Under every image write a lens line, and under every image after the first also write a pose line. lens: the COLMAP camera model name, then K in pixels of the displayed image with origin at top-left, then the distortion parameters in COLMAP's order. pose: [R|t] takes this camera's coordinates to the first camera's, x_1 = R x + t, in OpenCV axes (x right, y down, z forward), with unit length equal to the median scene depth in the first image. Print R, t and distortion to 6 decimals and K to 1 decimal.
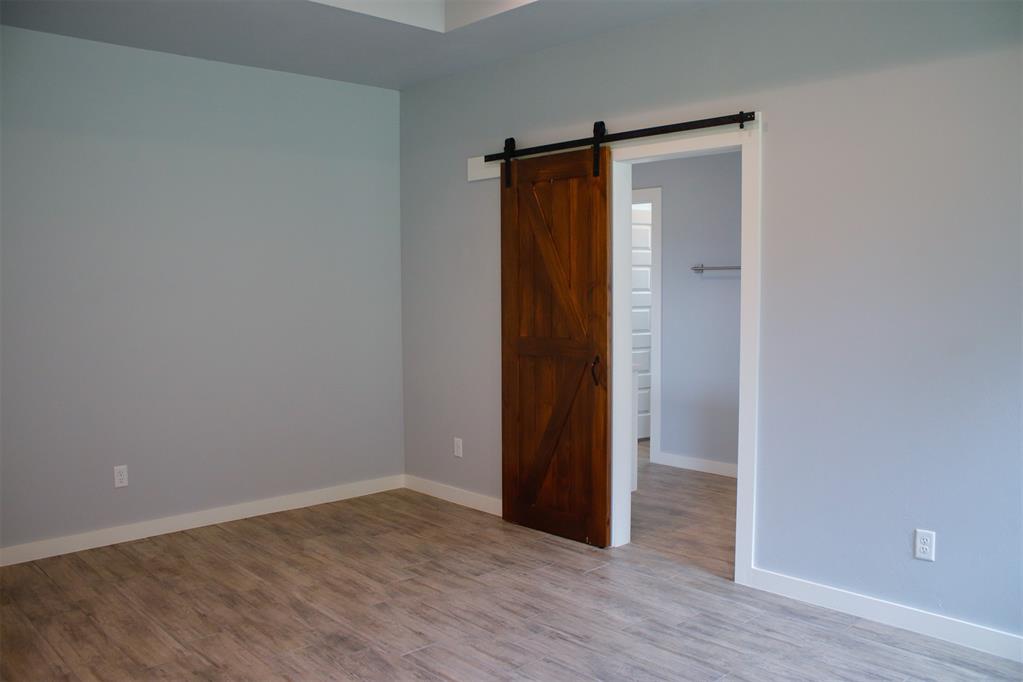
lens RADIAL K [[853.2, 0, 508.6], [0, 853.2, 340.2], [0, 0, 1]] dist [-0.132551, 0.093877]
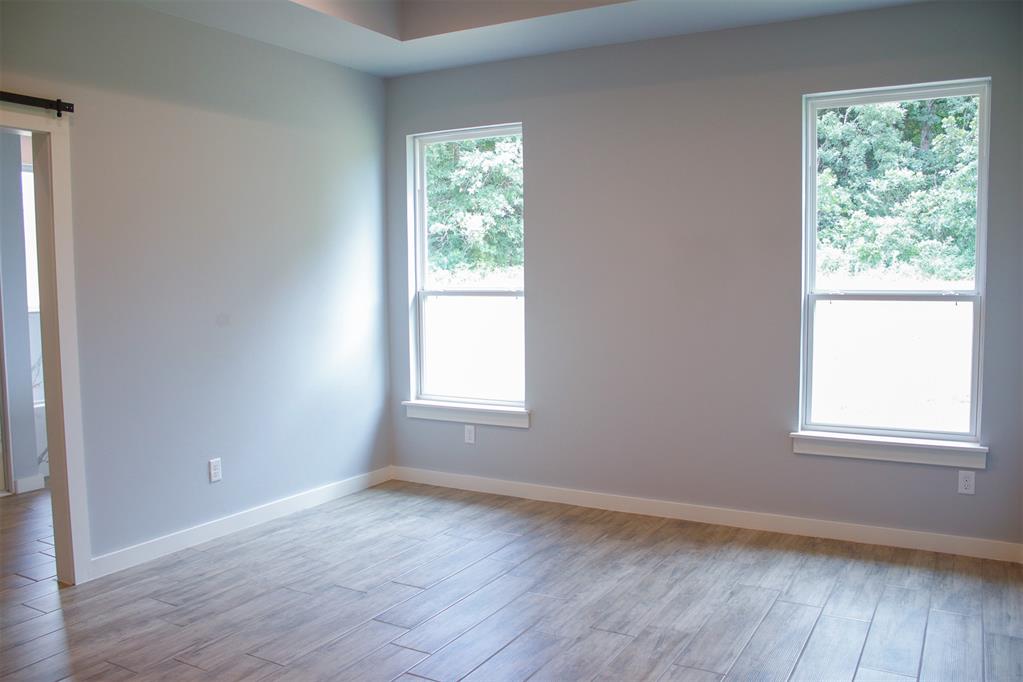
lens RADIAL K [[853.2, 0, 506.4], [0, 853.2, 348.6], [0, 0, 1]] dist [-0.132551, 0.093877]
pose [[-0.301910, -0.070783, 0.950705, -0.869545], [0.075920, 0.992287, 0.097989, -0.043367], [-0.950309, 0.101761, -0.294208, 0.882522]]
